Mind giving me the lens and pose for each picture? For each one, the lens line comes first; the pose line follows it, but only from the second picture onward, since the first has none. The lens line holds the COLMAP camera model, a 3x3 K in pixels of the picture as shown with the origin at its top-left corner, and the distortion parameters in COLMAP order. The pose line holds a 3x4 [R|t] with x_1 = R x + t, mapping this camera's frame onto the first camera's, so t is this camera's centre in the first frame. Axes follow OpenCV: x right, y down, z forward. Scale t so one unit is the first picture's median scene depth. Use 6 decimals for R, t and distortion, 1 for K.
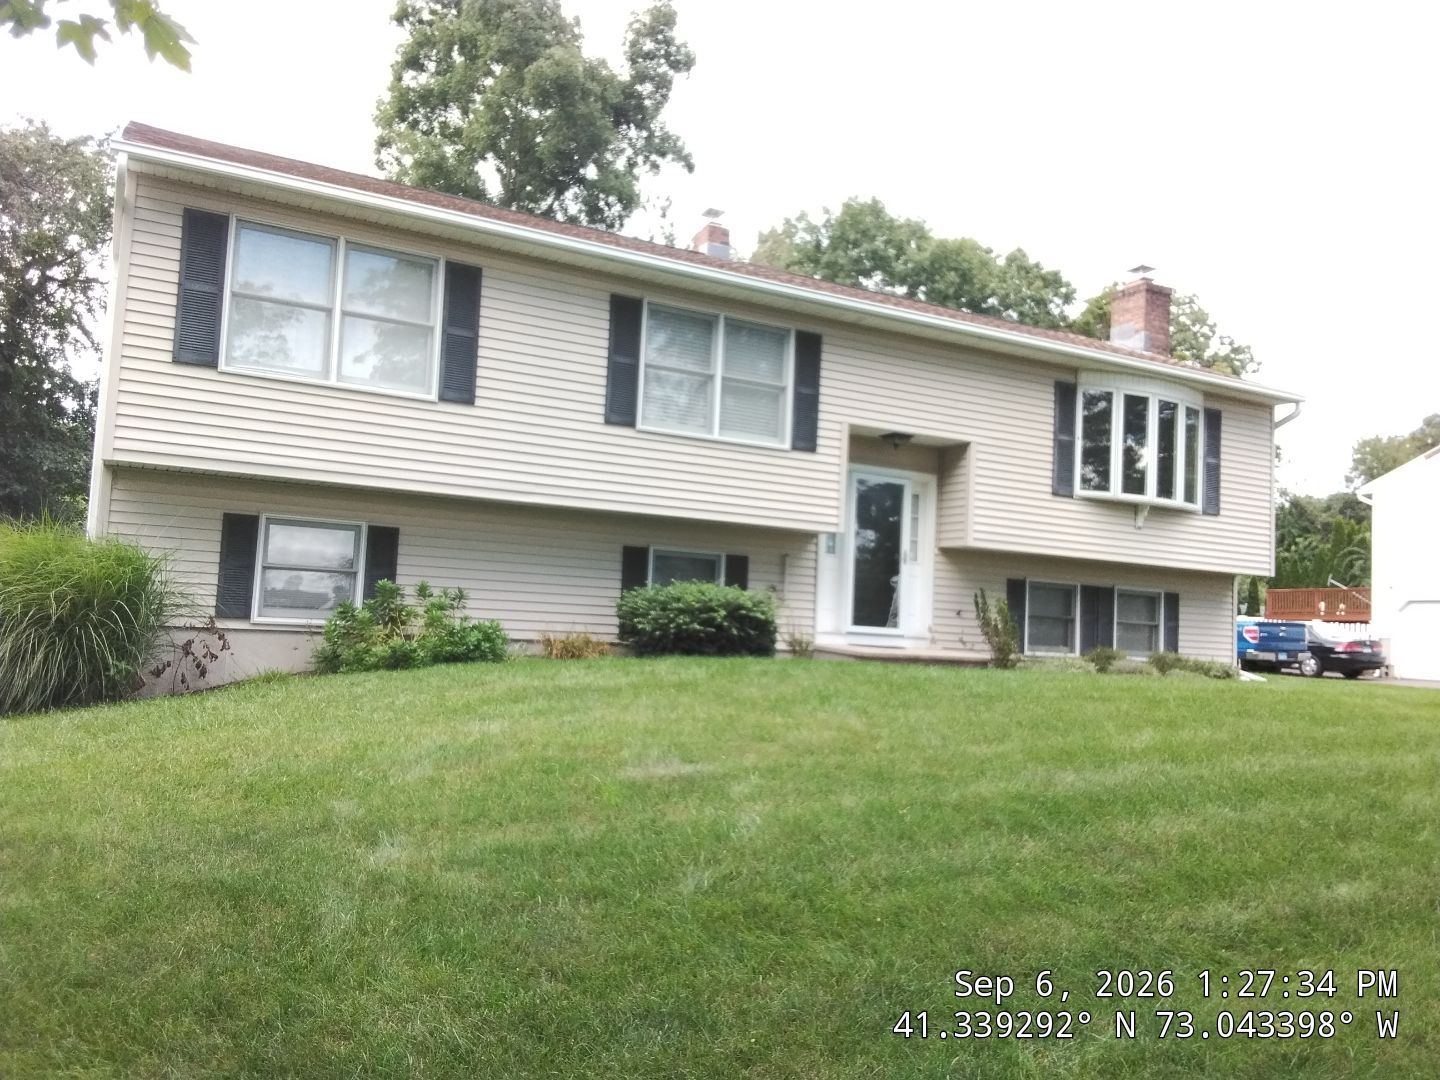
lens RADIAL K [[1161.0, 0, 720.0], [0, 1161.0, 540.0], [0, 0, 1]] dist [0.139844, -0.231972]
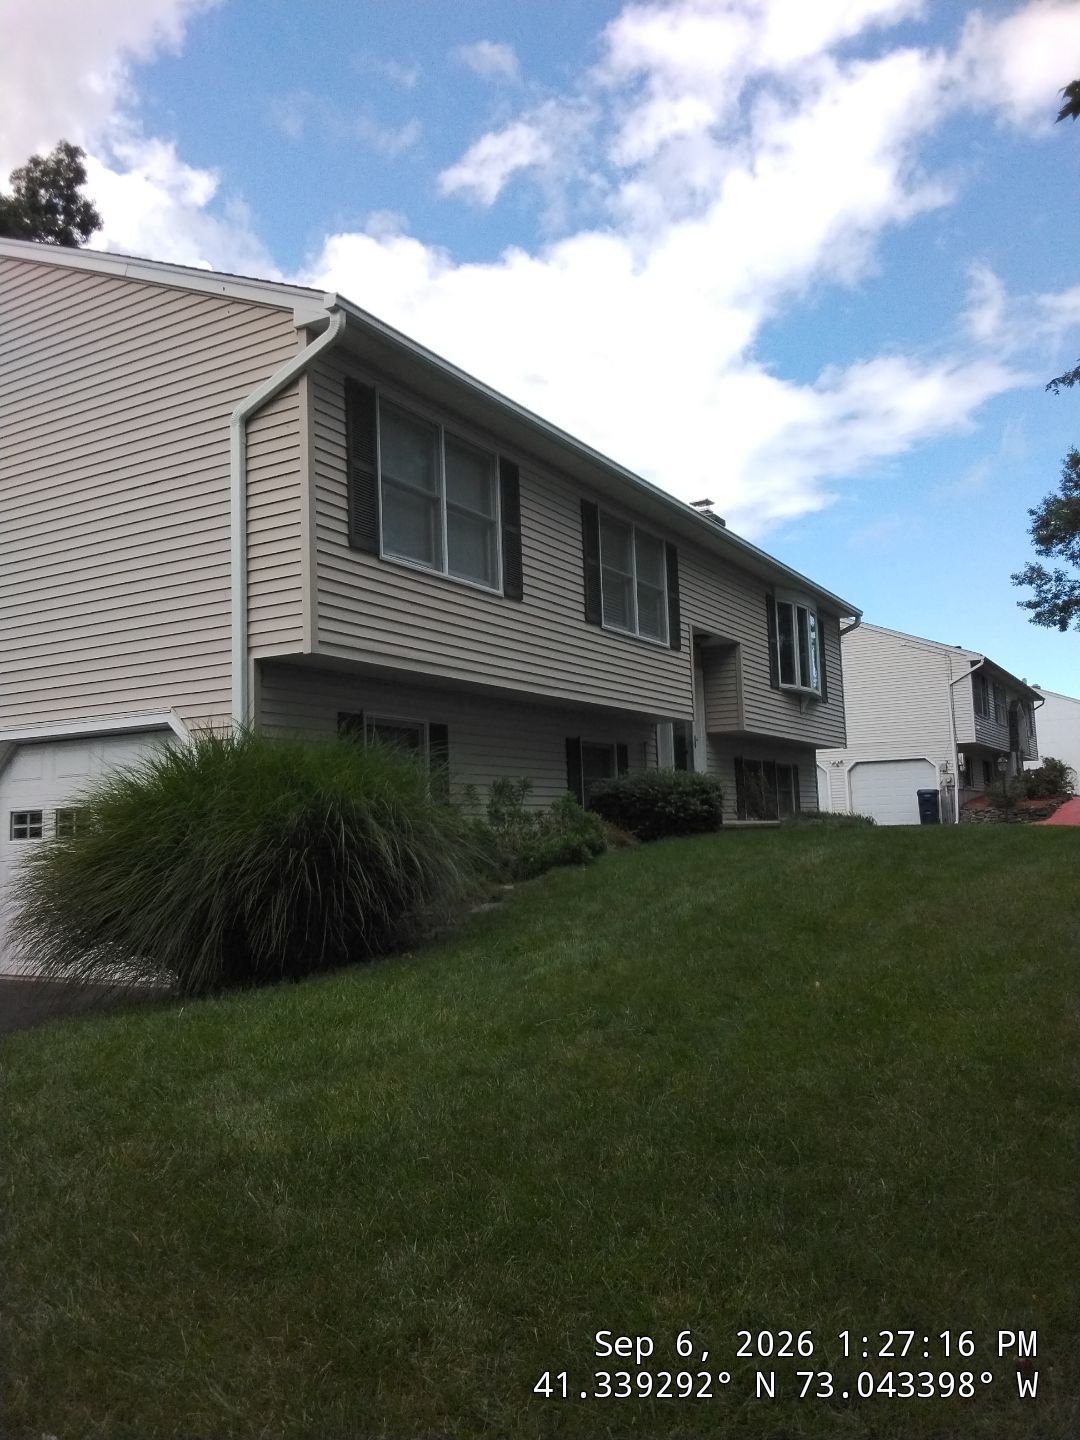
lens RADIAL K [[1161.0, 0, 540.0], [0, 1161.0, 720.0], [0, 0, 1]] dist [0.139844, -0.231972]
pose [[0.836797, -0.024718, 0.546955, -0.742071], [0.033443, 0.999423, -0.006000, -0.006279], [-0.546491, 0.023312, 0.837140, 0.148304]]
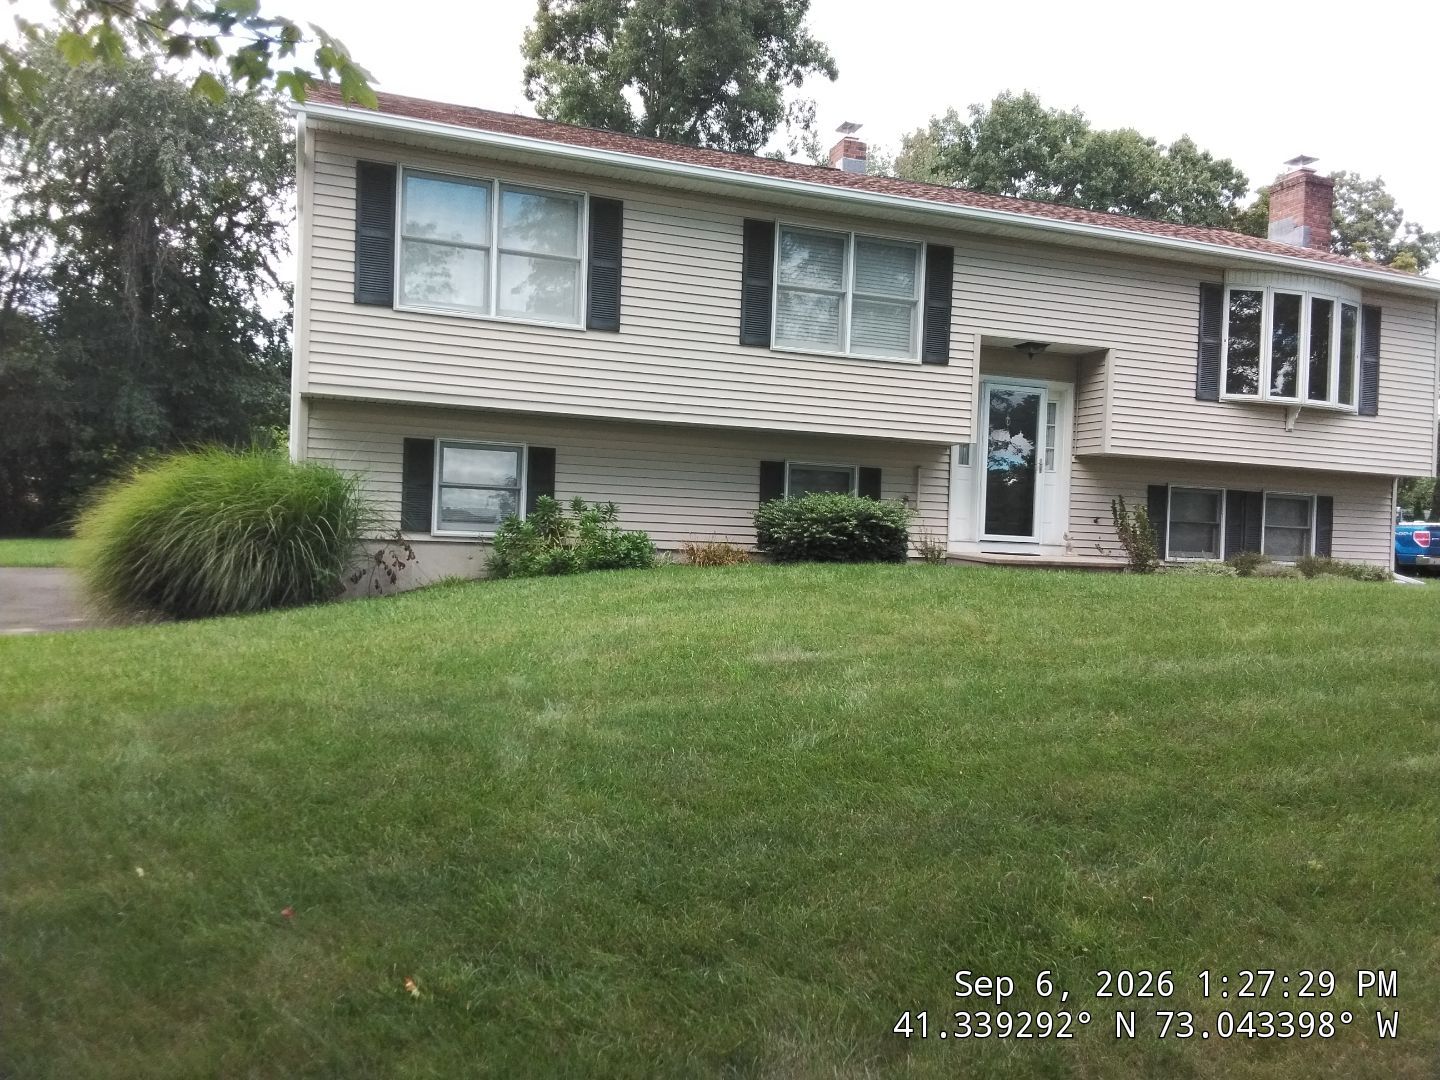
lens RADIAL K [[1161.0, 0, 720.0], [0, 1161.0, 540.0], [0, 0, 1]] dist [0.139844, -0.231972]
pose [[0.991161, -0.012222, -0.132104, 0.019960], [0.021549, 0.997356, 0.069407, 0.002600], [0.130906, -0.071640, 0.988803, -0.059260]]
